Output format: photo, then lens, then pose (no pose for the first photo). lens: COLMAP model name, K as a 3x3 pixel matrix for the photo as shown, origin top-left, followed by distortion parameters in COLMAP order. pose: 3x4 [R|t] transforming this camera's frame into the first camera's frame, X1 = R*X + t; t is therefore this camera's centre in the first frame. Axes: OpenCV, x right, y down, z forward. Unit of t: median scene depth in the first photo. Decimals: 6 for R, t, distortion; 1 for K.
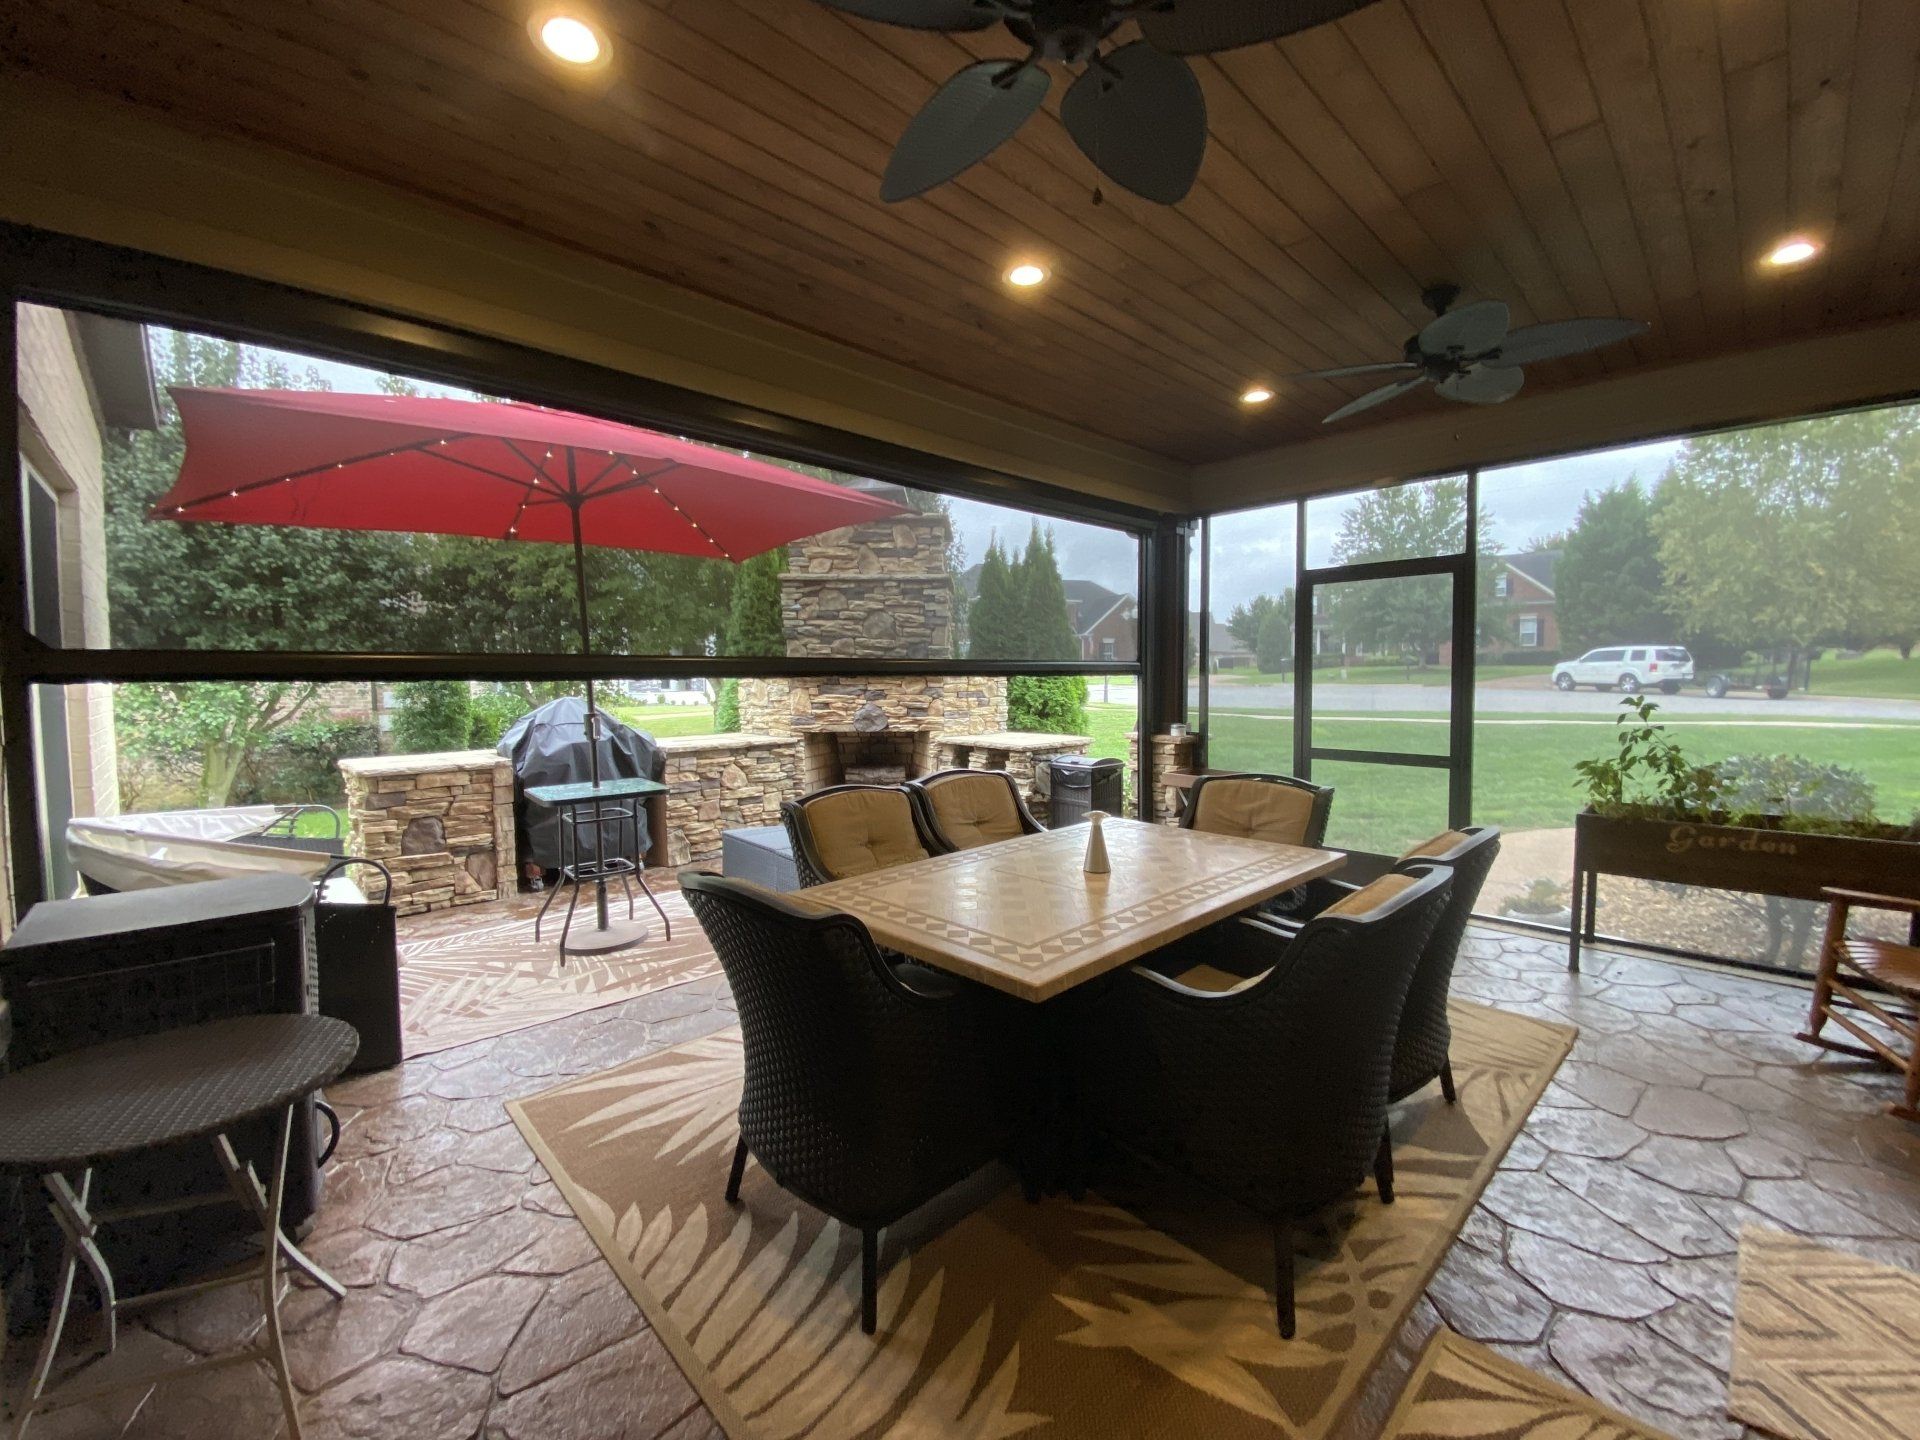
lens RADIAL K [[777.3, 0, 966.2], [0, 777.3, 705.3], [0, 0, 1]] dist [0.011742, -0.013923]
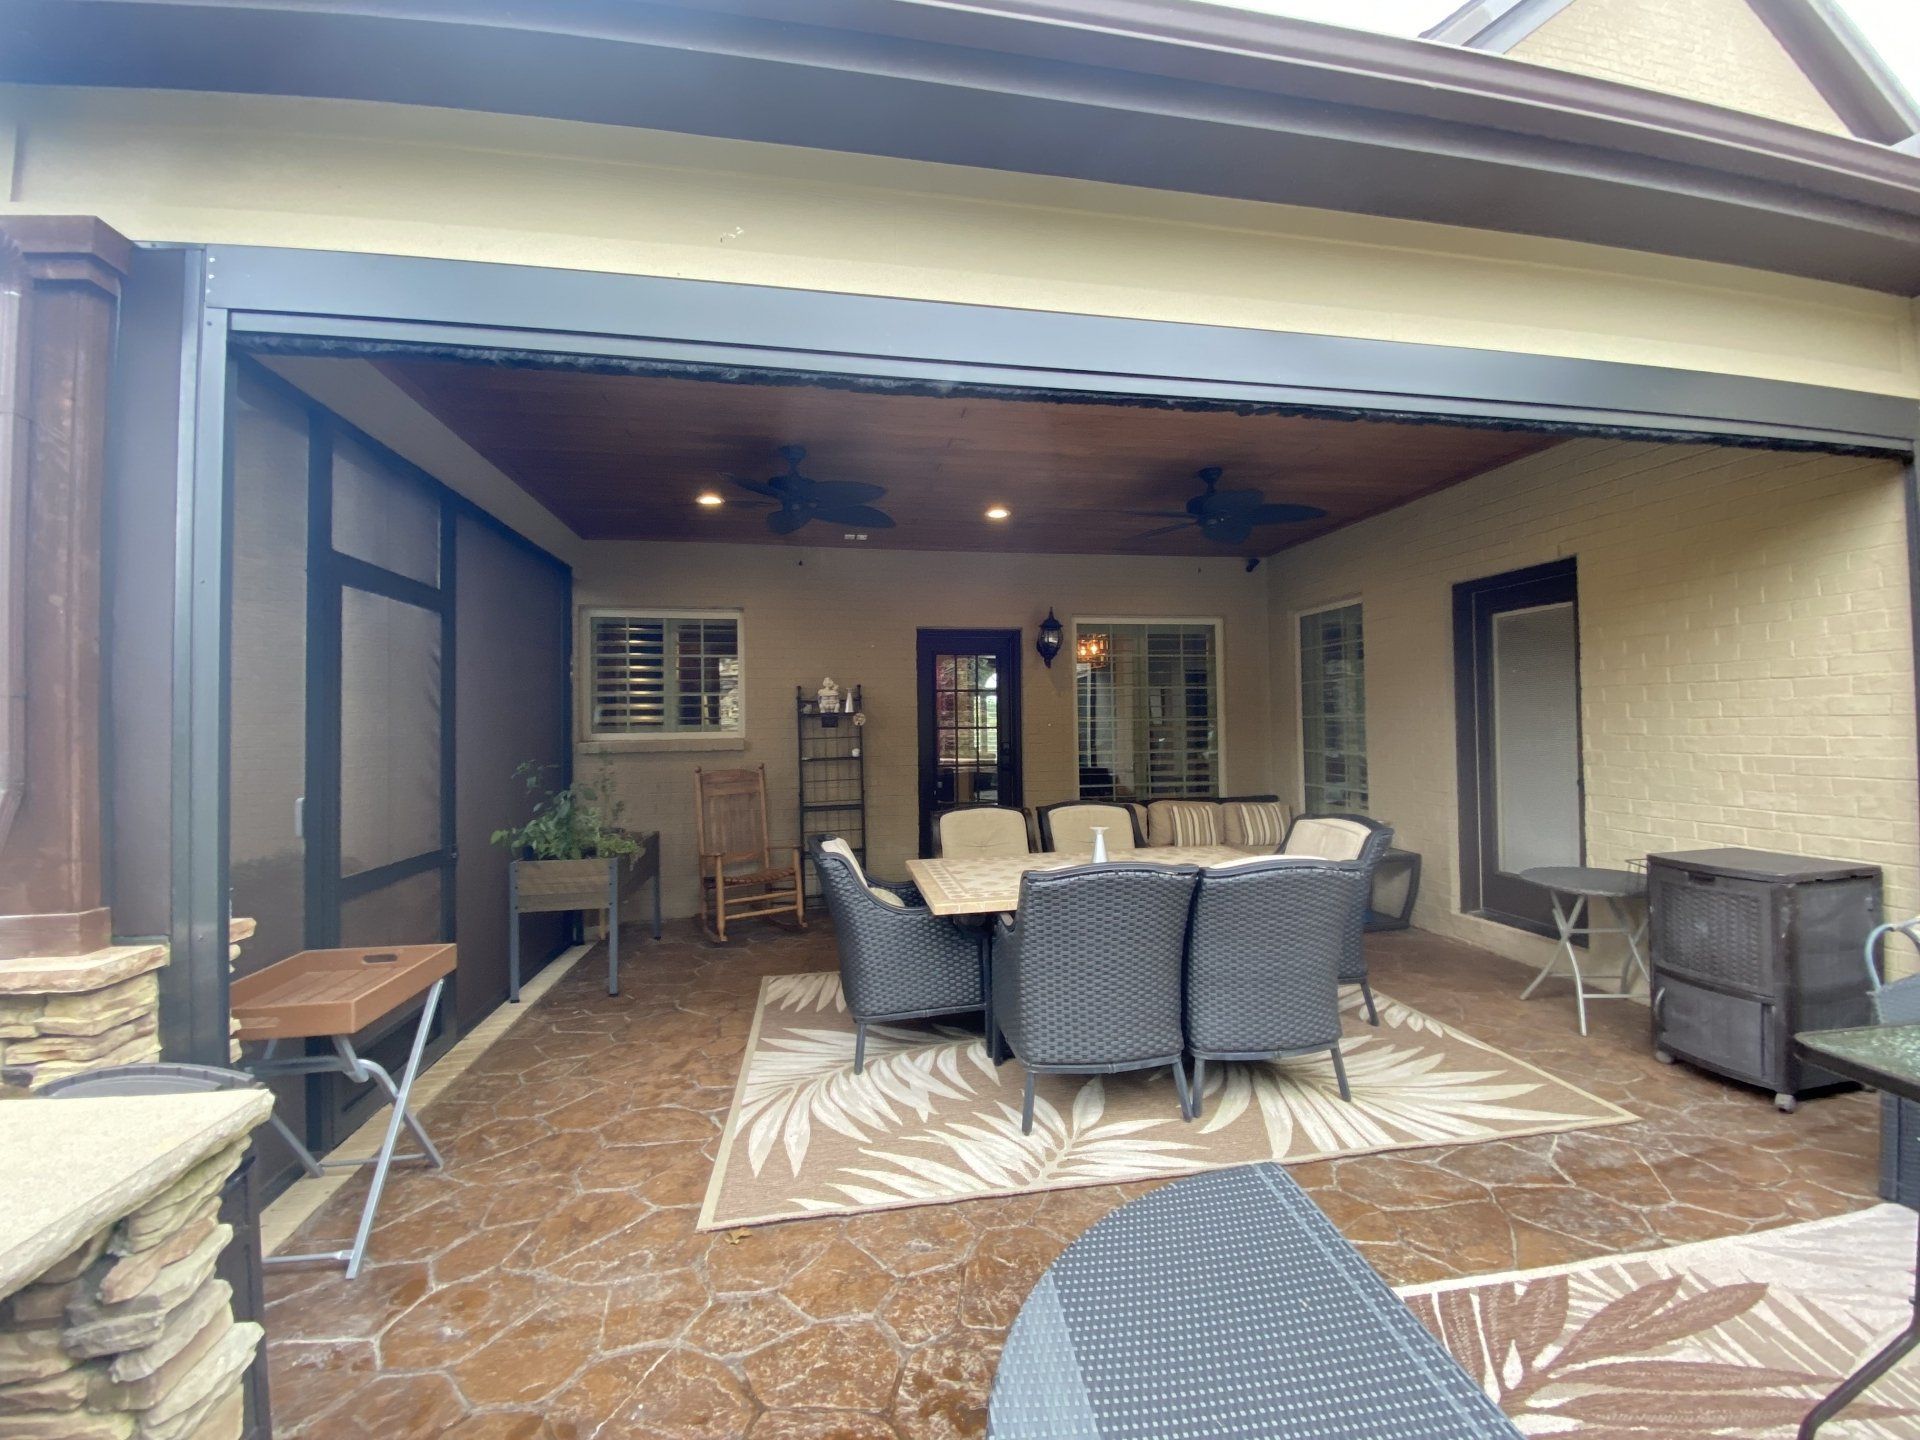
lens RADIAL K [[777.3, 0, 956.0], [0, 777.3, 718.9], [0, 0, 1]] dist [0.011742, -0.013923]
pose [[-0.822356, 0.027029, 0.568331, -0.230748], [0.044412, 0.998873, 0.016758, -0.051863], [-0.567238, 0.039022, -0.822629, 1.261923]]
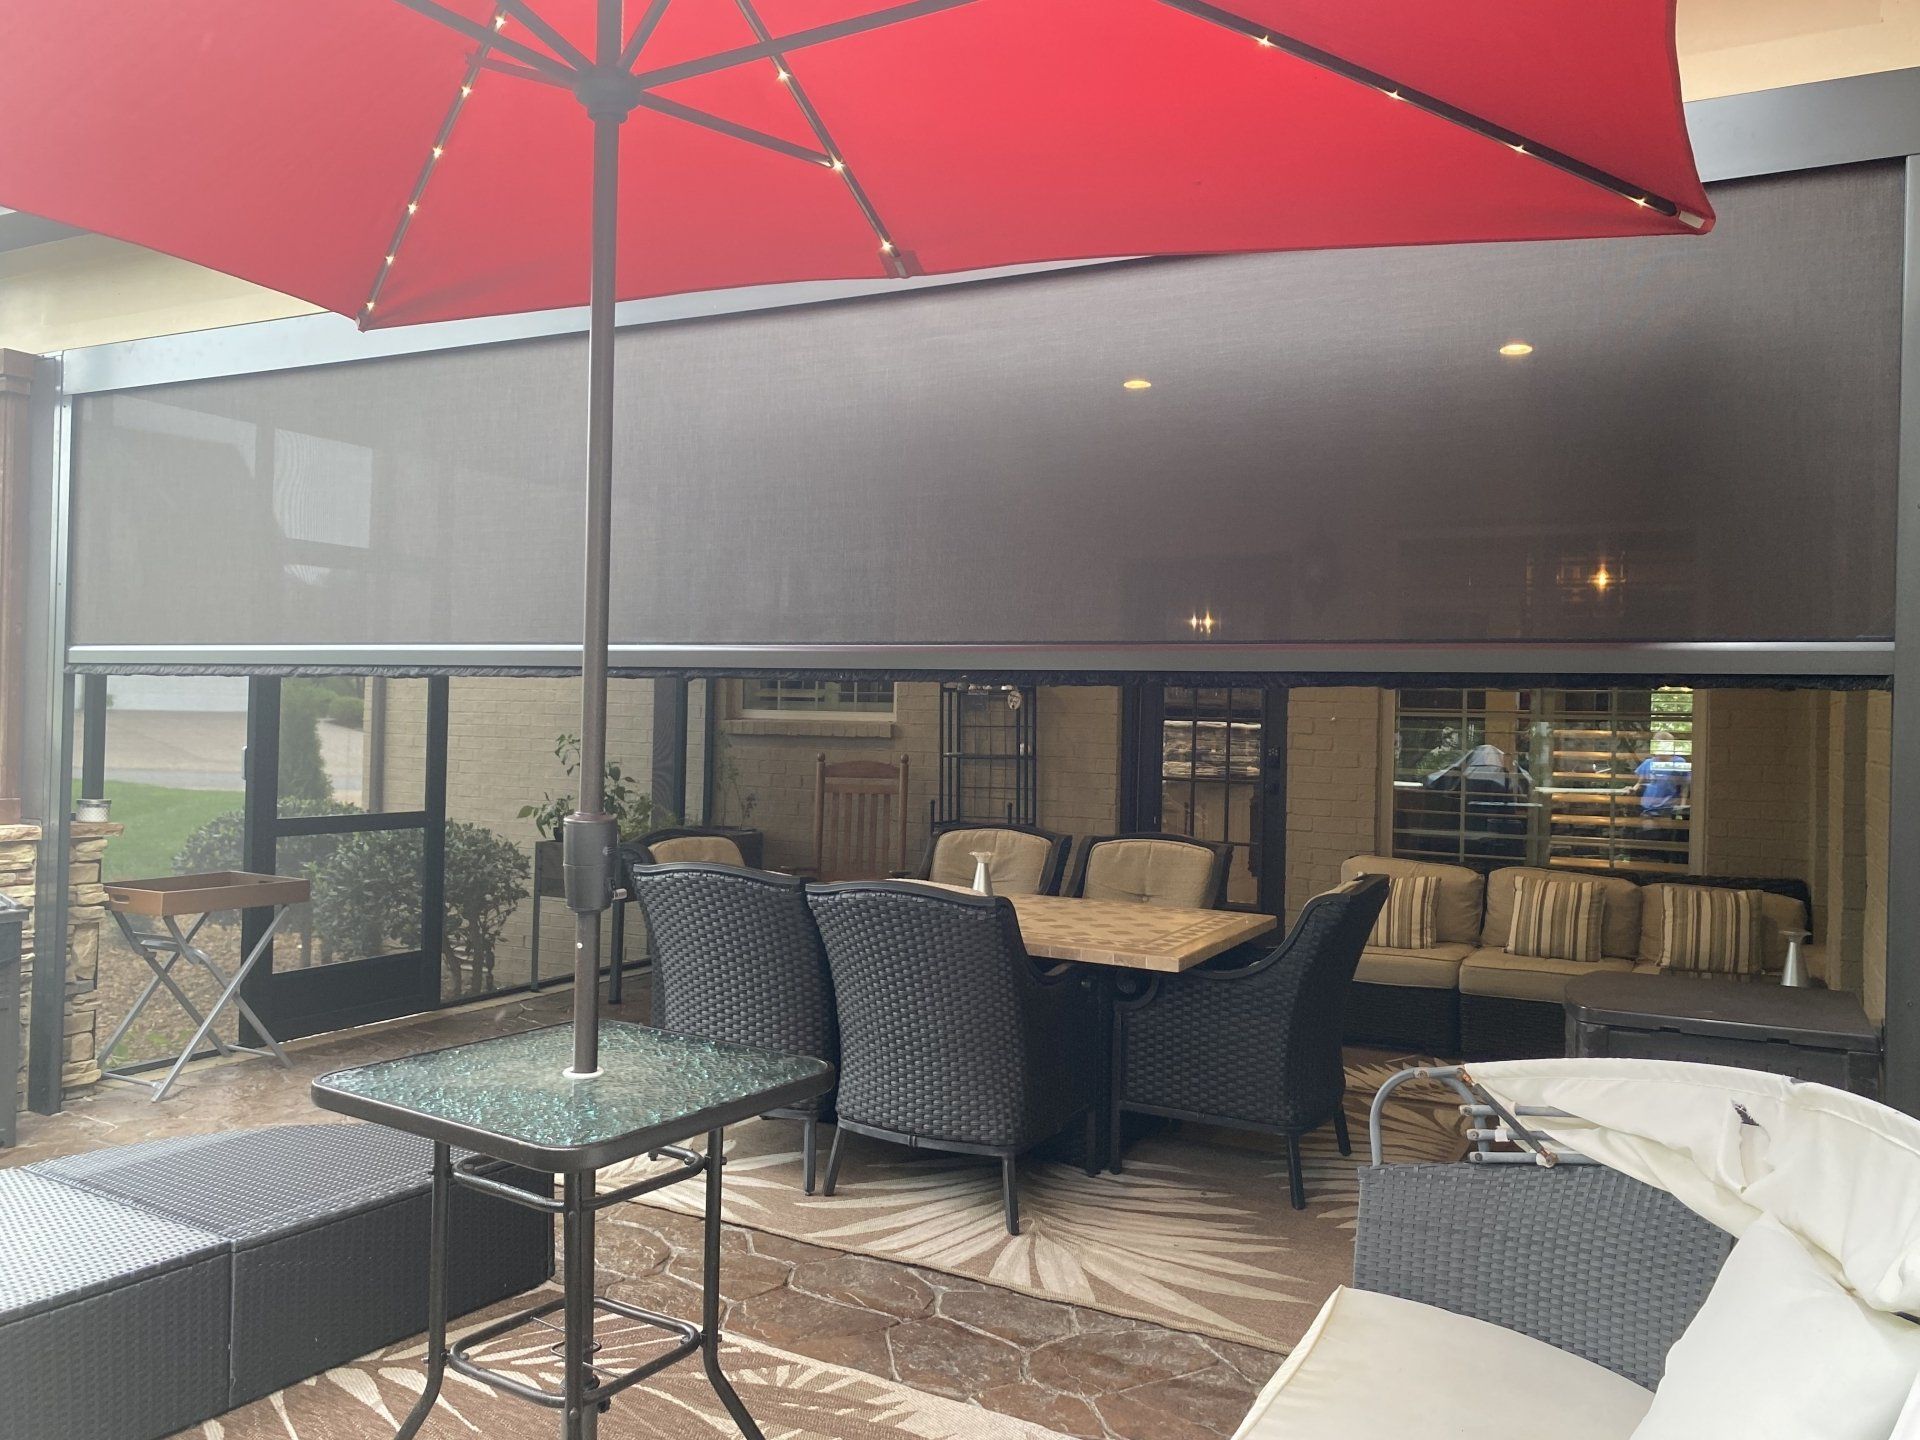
lens RADIAL K [[1395.2, 0, 951.8], [0, 1395.2, 731.7], [0, 0, 1]] dist [0.031725, -0.040010]
pose [[-0.329143, -0.013788, 0.944179, -0.869659], [0.013463, 0.999723, 0.019292, -0.033748], [-0.944184, 0.019061, -0.328867, 0.891762]]
